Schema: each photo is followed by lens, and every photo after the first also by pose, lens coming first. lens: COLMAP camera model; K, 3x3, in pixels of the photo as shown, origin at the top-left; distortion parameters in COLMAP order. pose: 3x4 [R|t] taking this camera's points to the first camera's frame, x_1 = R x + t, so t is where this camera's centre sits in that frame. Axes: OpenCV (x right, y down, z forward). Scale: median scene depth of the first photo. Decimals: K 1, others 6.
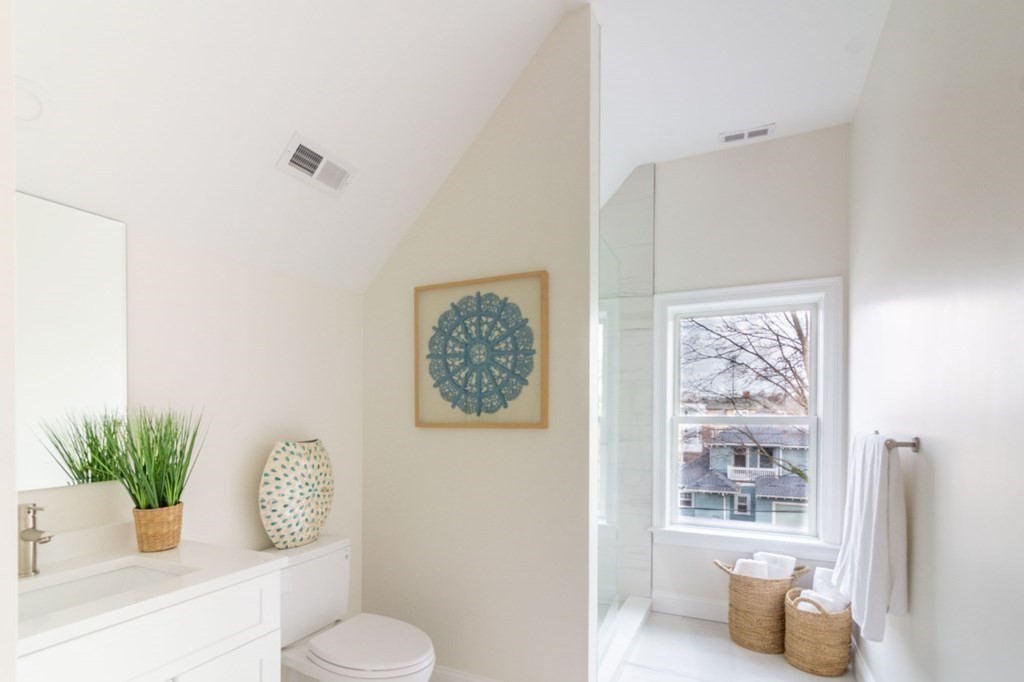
lens RADIAL K [[476.7, 0, 512.0], [0, 476.7, 341.0], [0, 0, 1]] dist [0.001151, 0.001534]
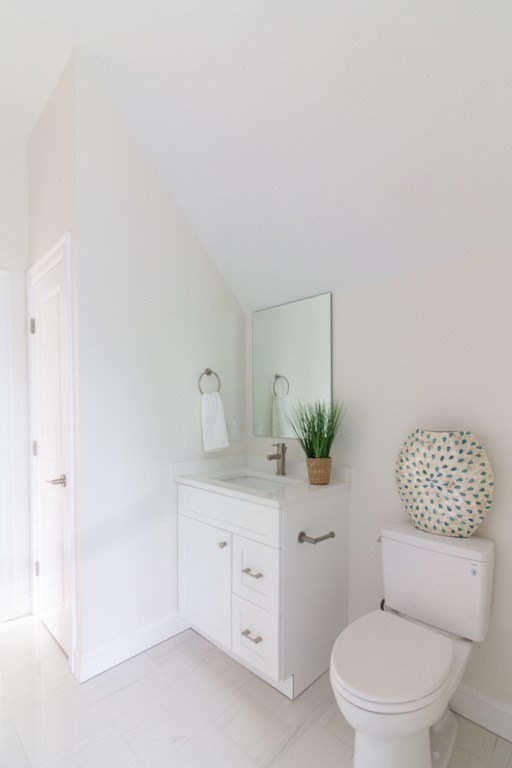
lens RADIAL K [[357.5, 0, 256.0], [0, 357.5, 384.0], [0, 0, 1]] dist [0.001151, 0.001534]
pose [[-0.324051, -0.055662, -0.944401, 0.401473], [0.143299, 0.983861, -0.107158, 0.147450], [0.935124, -0.170056, -0.310845, 0.932132]]
